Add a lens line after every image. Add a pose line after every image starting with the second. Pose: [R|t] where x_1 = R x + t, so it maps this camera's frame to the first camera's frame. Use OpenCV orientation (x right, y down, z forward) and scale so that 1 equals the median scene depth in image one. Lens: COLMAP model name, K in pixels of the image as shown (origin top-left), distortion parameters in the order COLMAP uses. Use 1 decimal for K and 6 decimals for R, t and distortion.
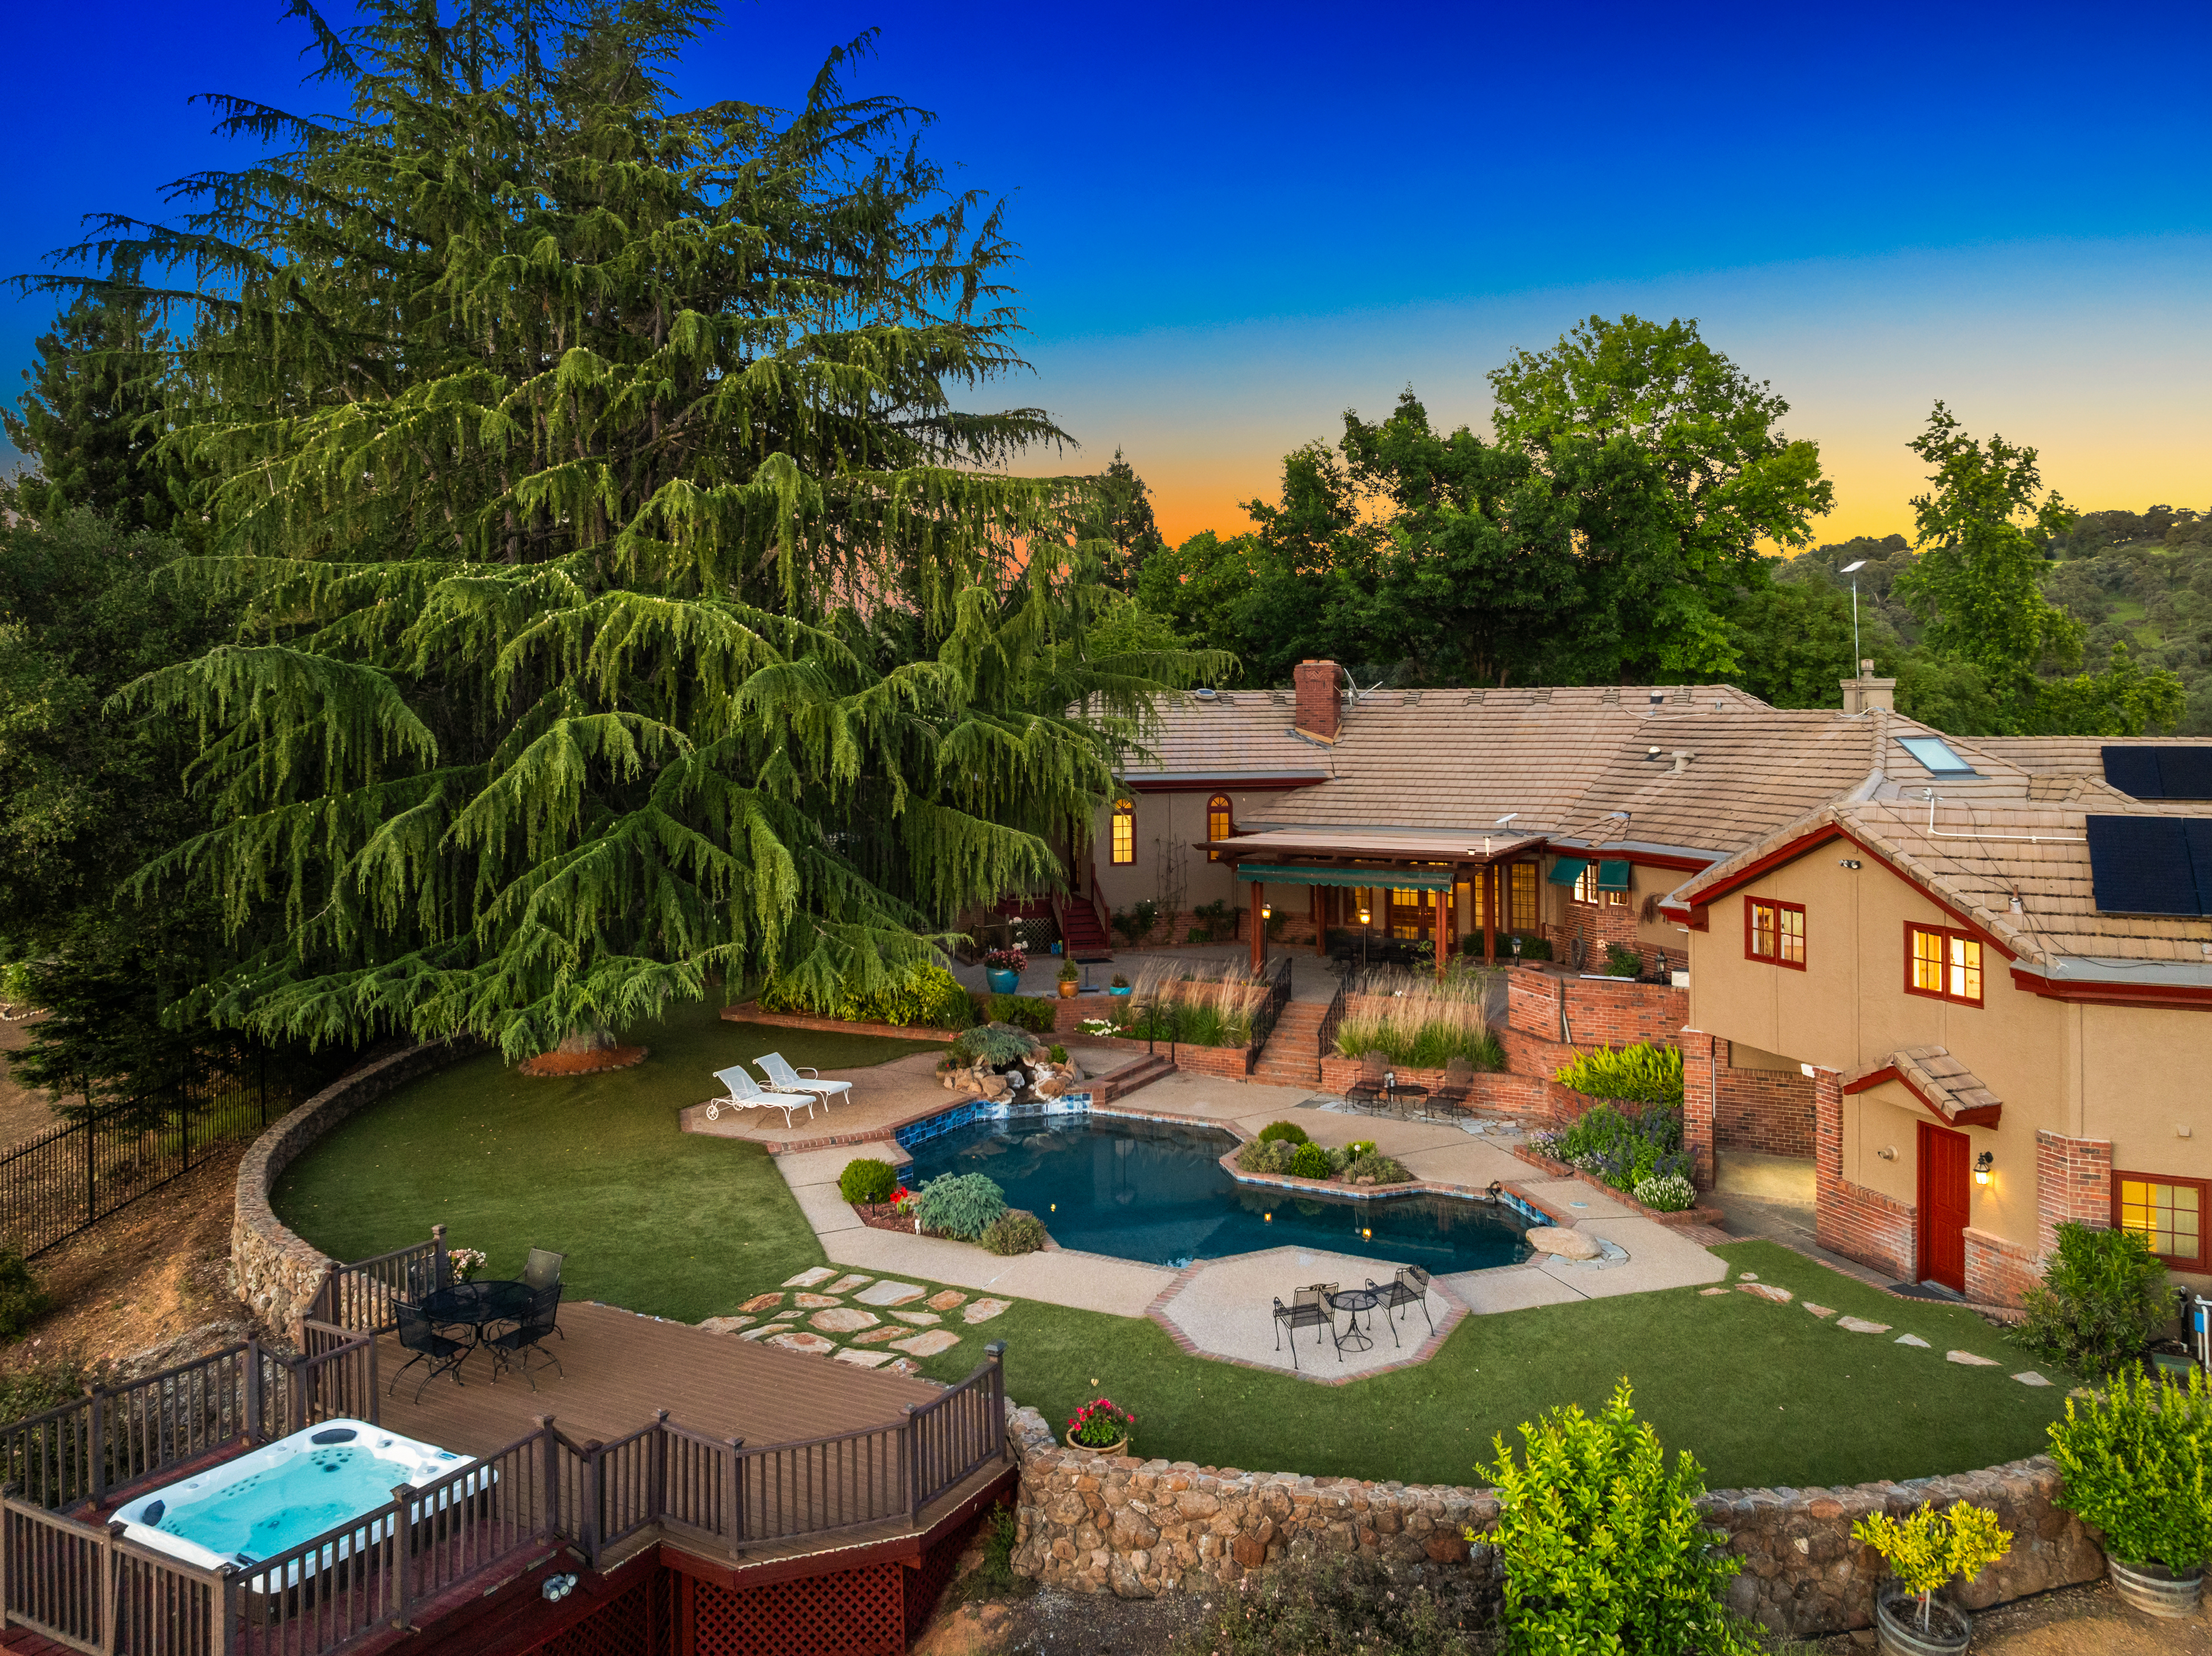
lens RADIAL K [[1603.7, 0, 1101.1], [0, 1603.7, 694.2], [0, 0, 1]] dist [0.000950, -0.044250]
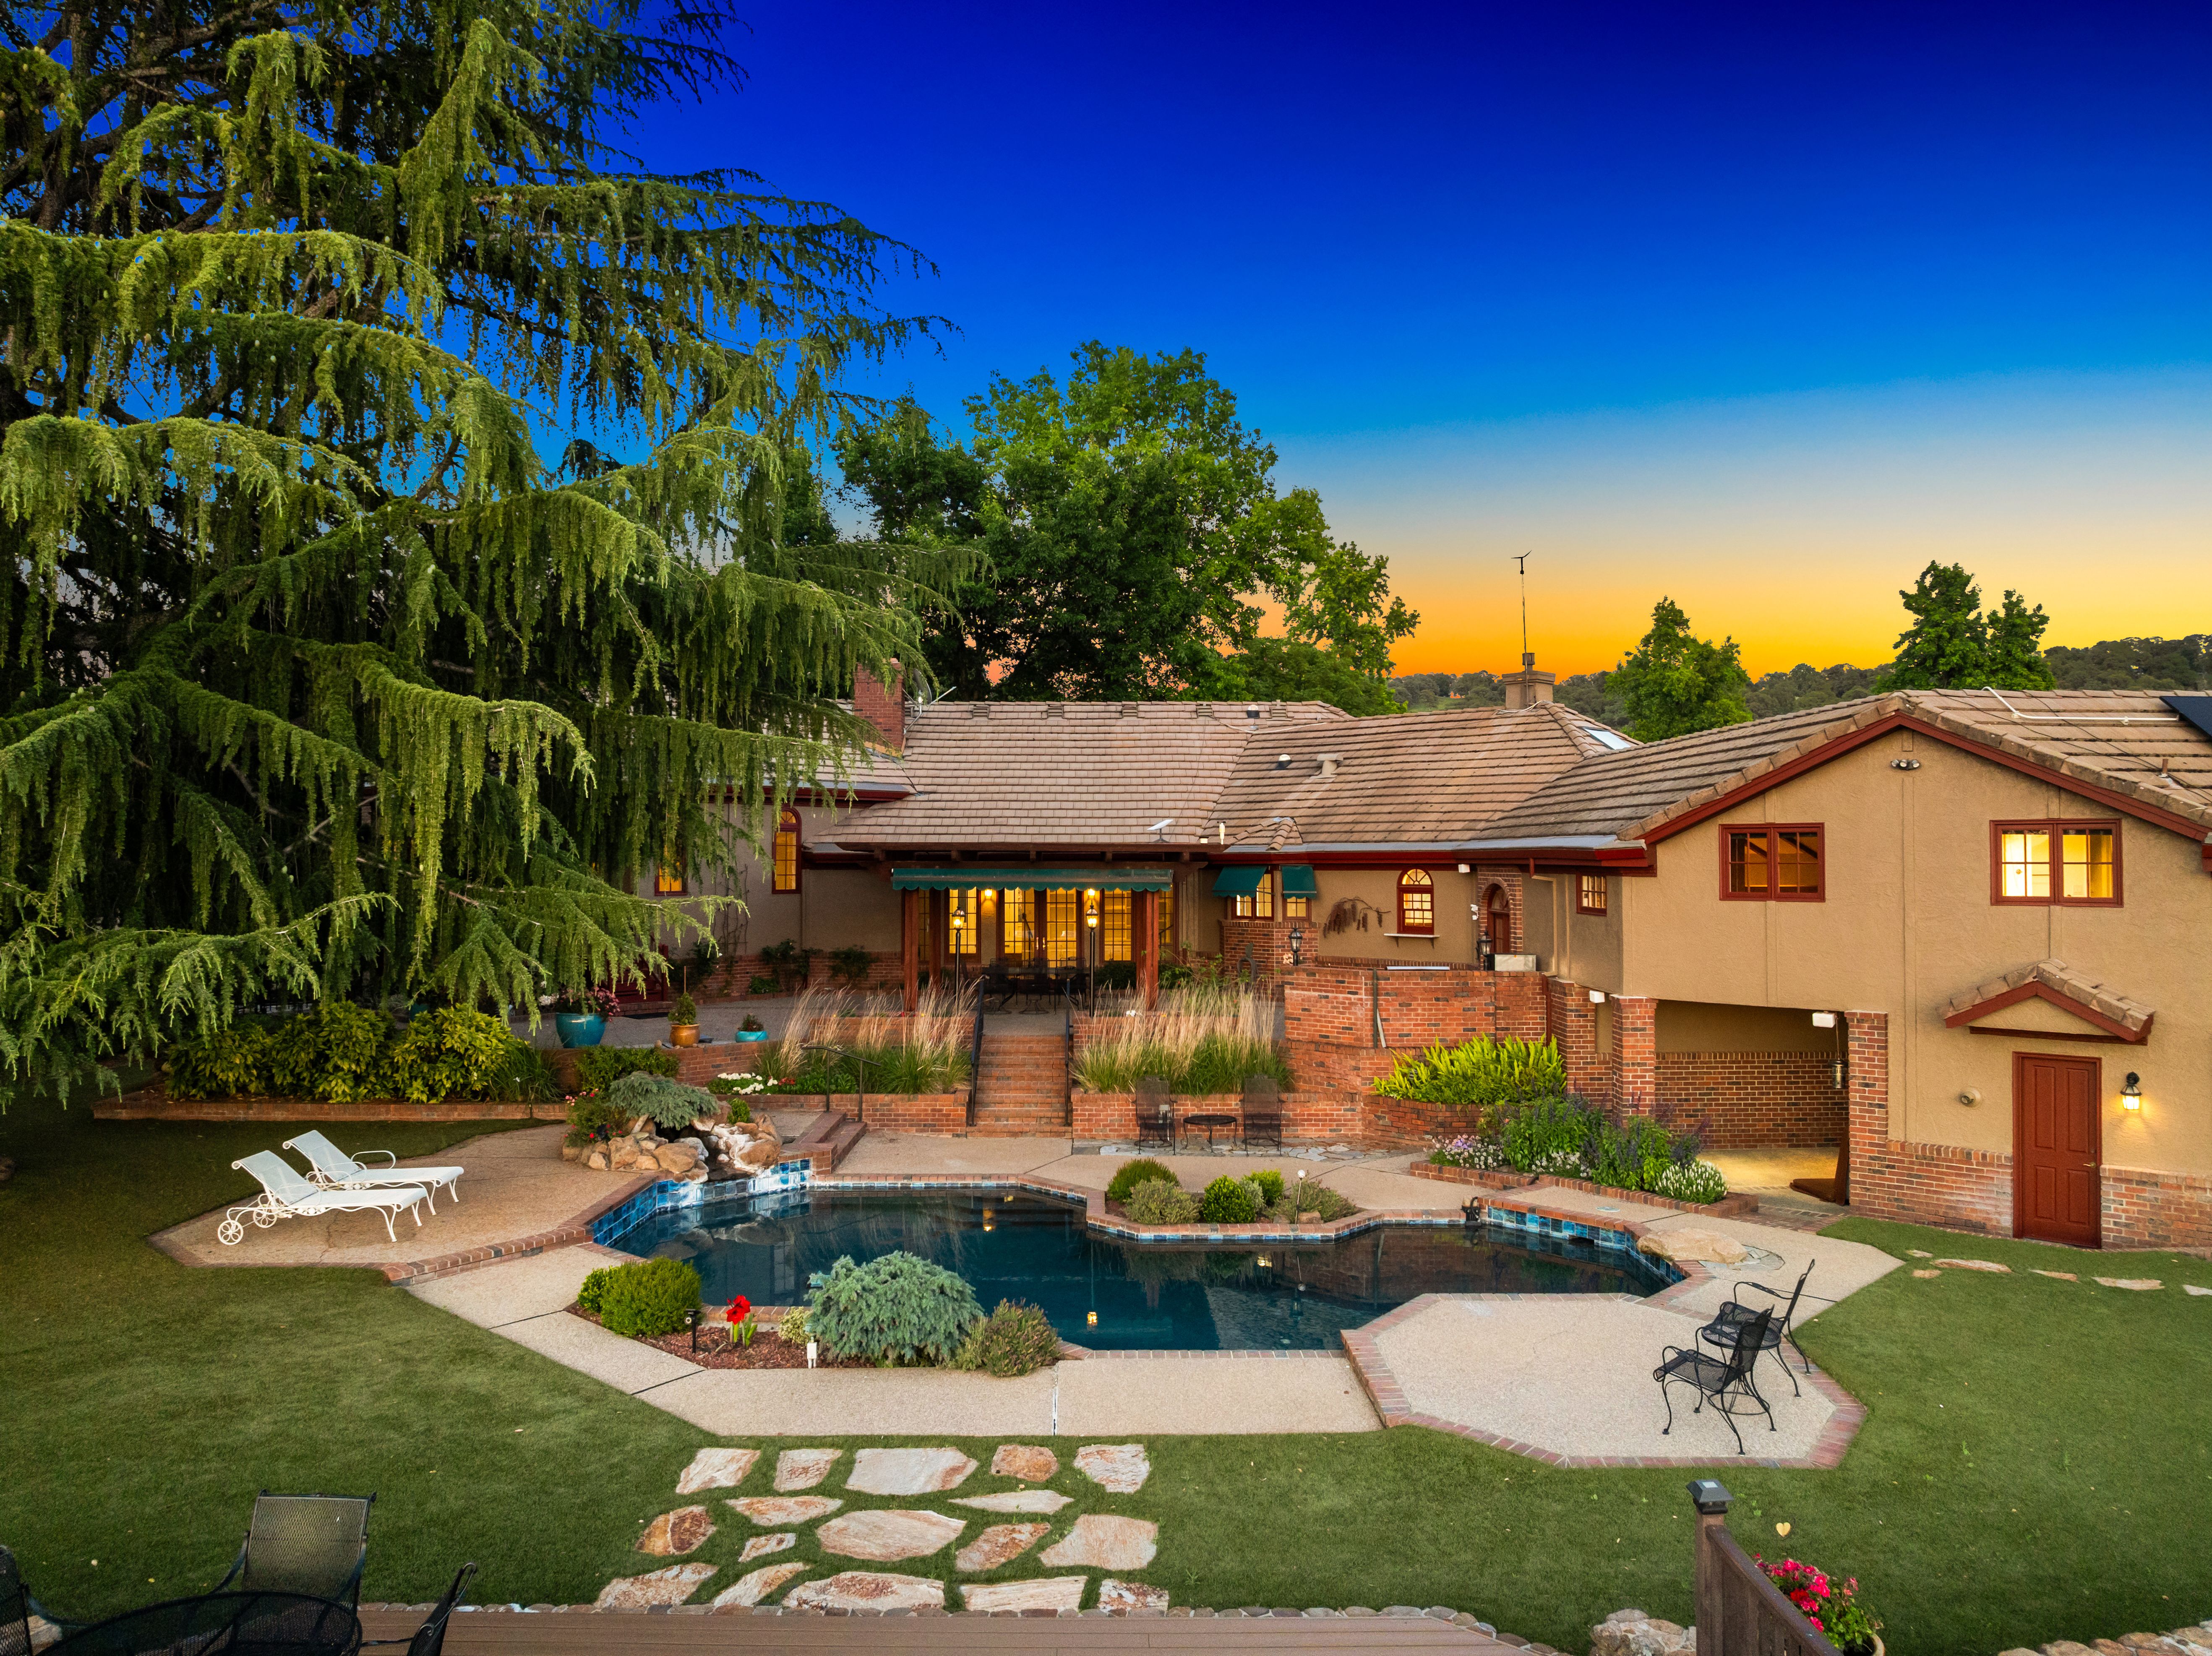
lens RADIAL K [[1567.8, 0, 1106.0], [0, 1567.8, 828.0], [0, 0, 1]] dist [-0.032693, -0.002849]
pose [[0.882887, 0.014874, 0.469350, -0.254215], [-0.011315, 0.999882, -0.010401, 0.133546], [-0.469450, 0.003872, 0.882951, 0.411331]]
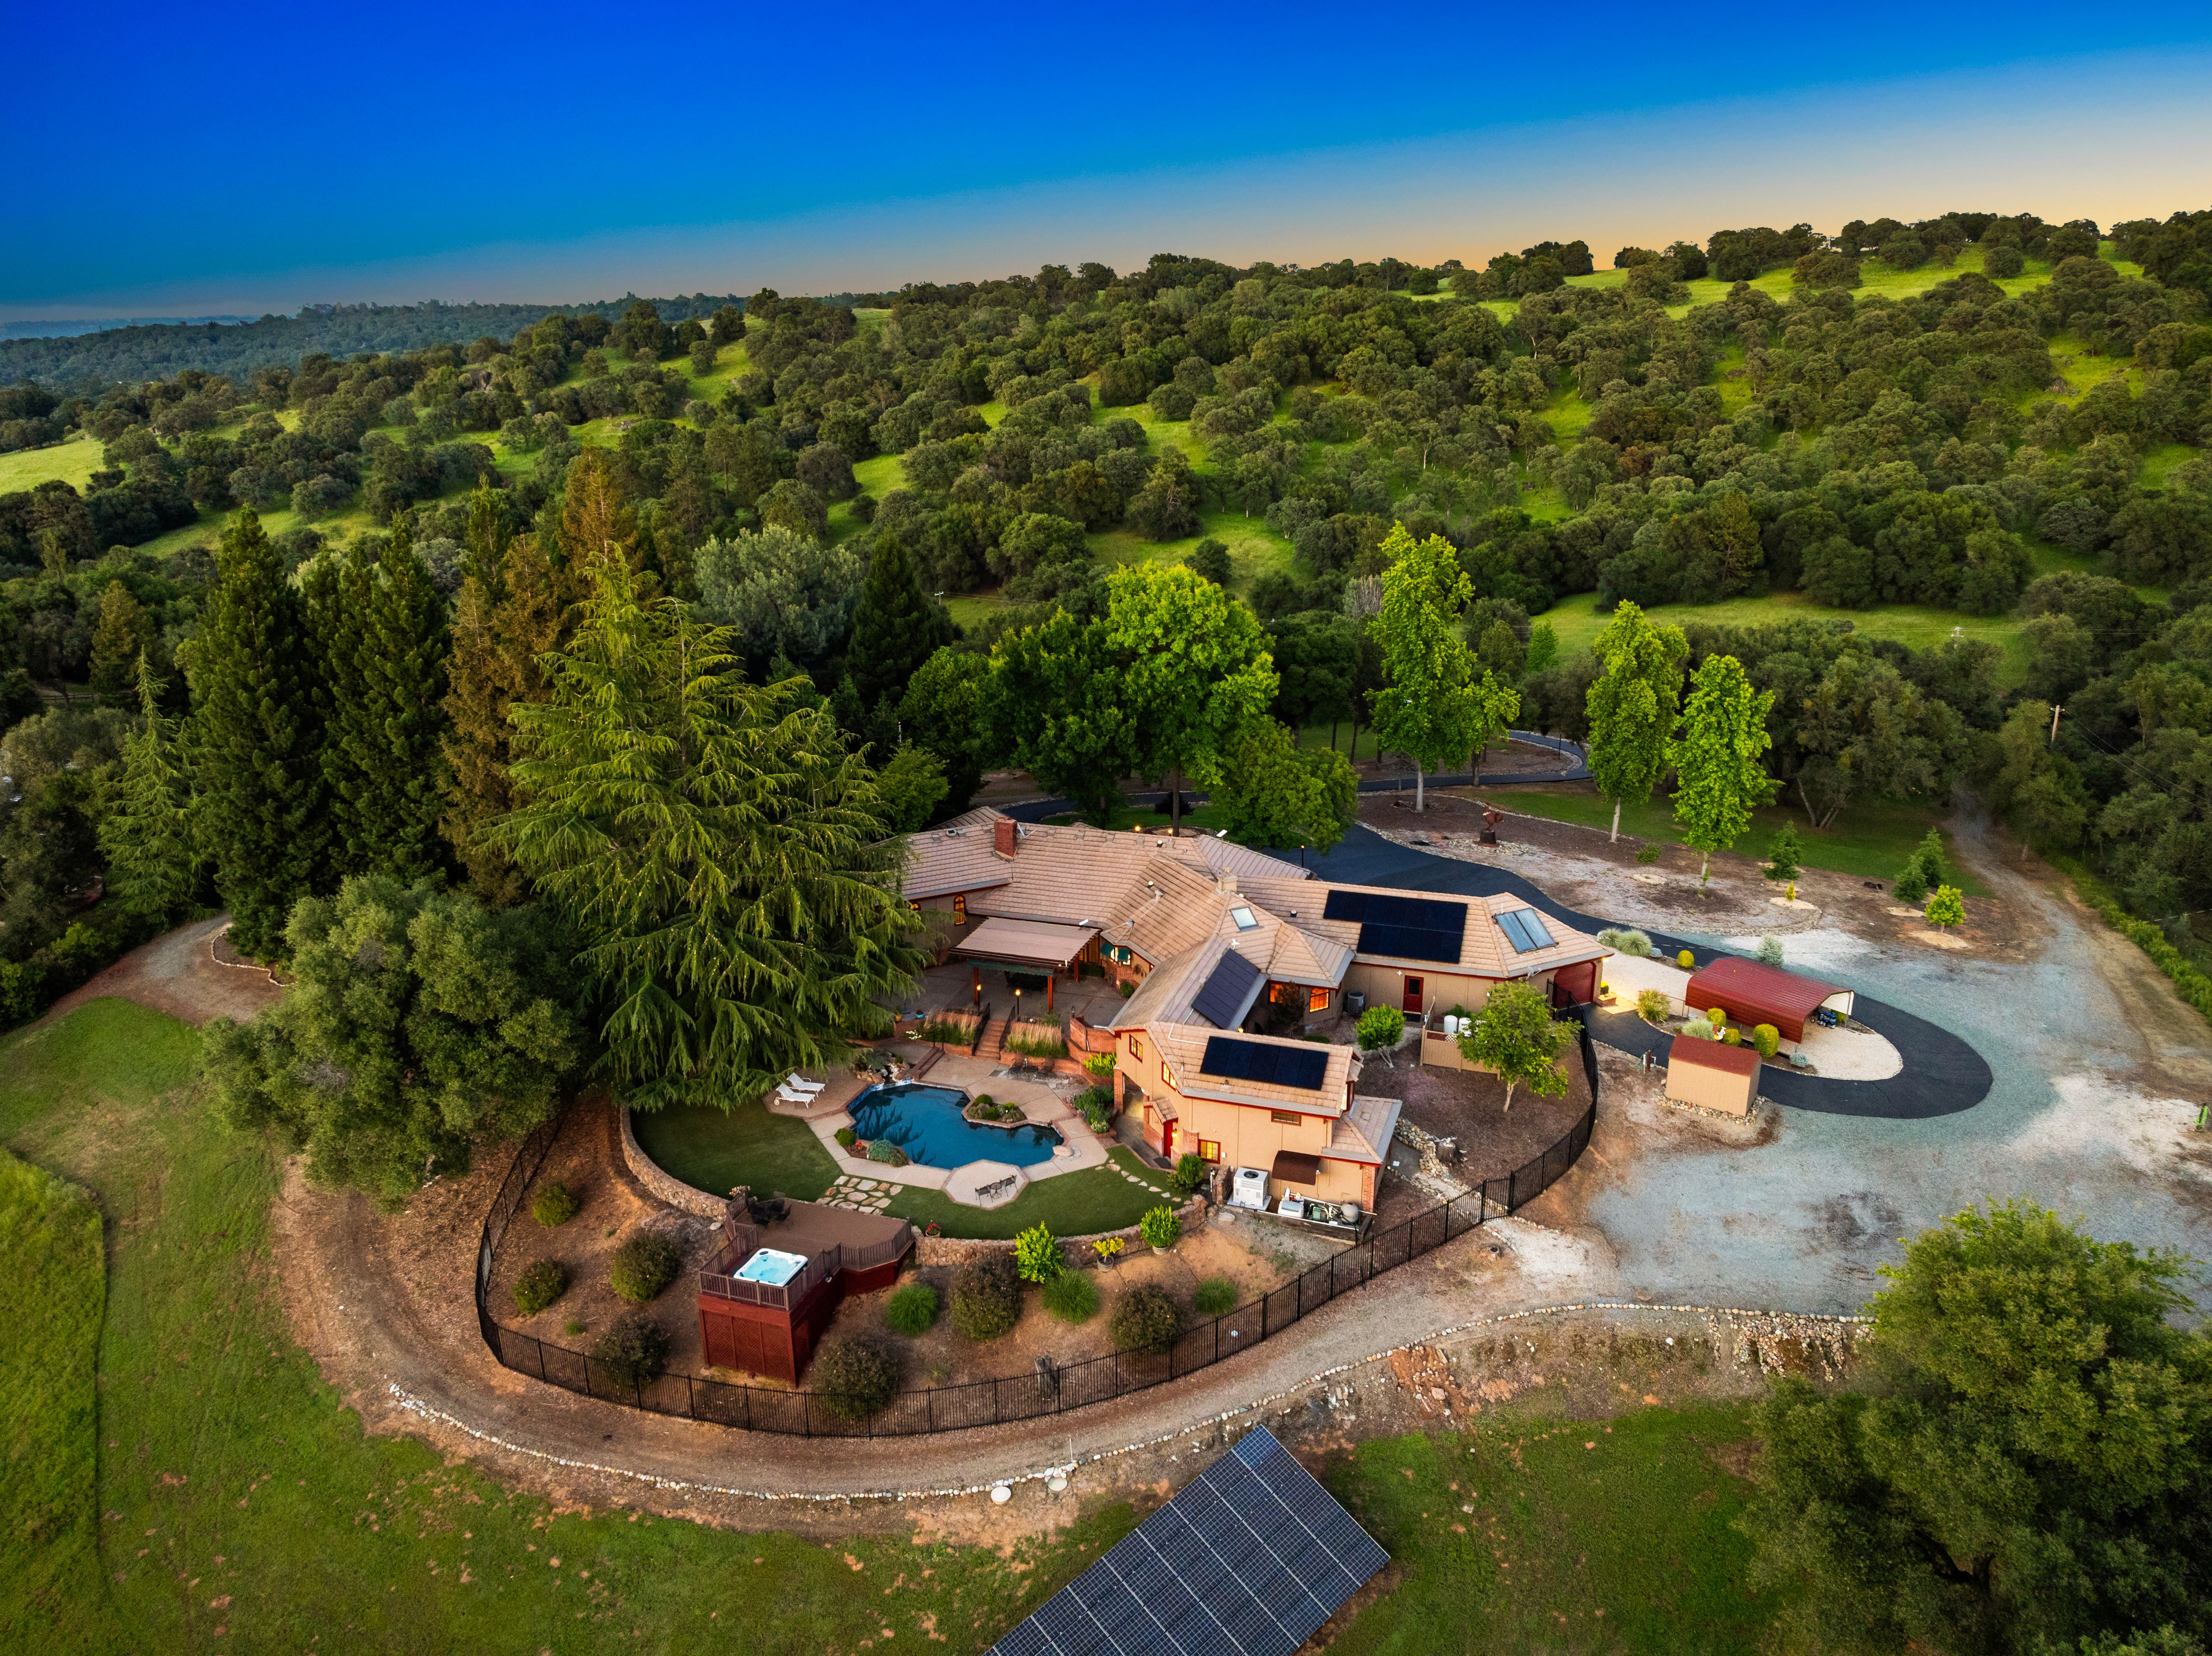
lens RADIAL K [[1546.4, 0, 1108.6], [0, 1546.4, 805.4], [0, 0, 1]] dist [-0.034794, -0.003164]
pose [[0.986606, -0.044093, 0.157046, -0.082656], [-0.004623, 0.954826, 0.297129, -1.130219], [-0.163053, -0.293875, 0.941834, -1.600109]]
